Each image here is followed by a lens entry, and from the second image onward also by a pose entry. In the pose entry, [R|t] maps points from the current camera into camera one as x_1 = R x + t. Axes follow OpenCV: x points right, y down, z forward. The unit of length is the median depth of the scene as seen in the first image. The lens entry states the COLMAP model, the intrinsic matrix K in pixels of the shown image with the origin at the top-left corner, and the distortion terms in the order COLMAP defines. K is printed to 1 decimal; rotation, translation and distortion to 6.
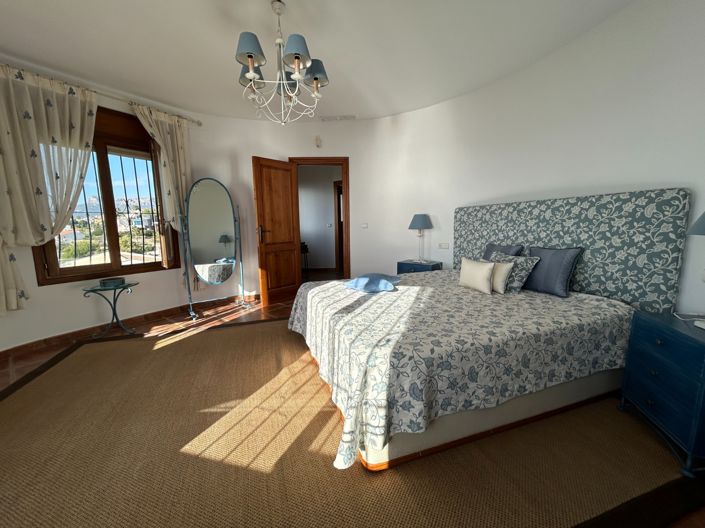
lens RADIAL K [[284.8, 0, 353.4], [0, 284.8, 264.7], [0, 0, 1]] dist [0.000289, 0.001683]
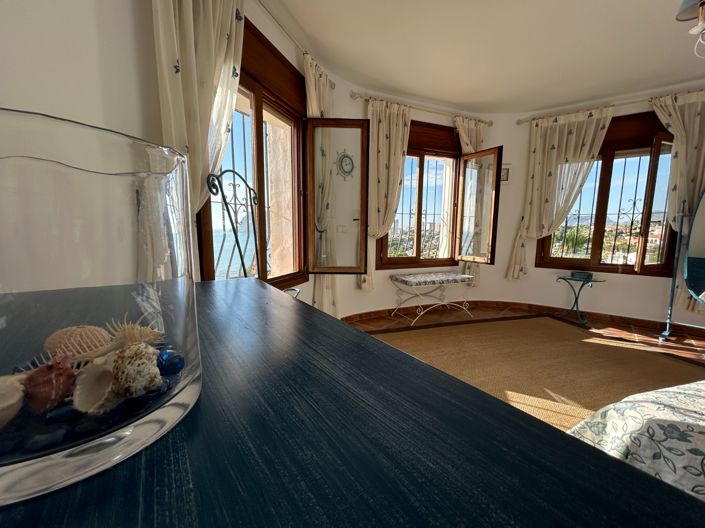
lens RADIAL K [[284.8, 0, 352.8], [0, 284.8, 263.5], [0, 0, 1]] dist [0.000289, 0.001683]
pose [[-0.033511, 0.141900, -0.989314, 0.317389], [-0.148714, 0.978142, 0.145335, -0.013611], [0.988312, 0.151995, -0.011676, 0.105374]]
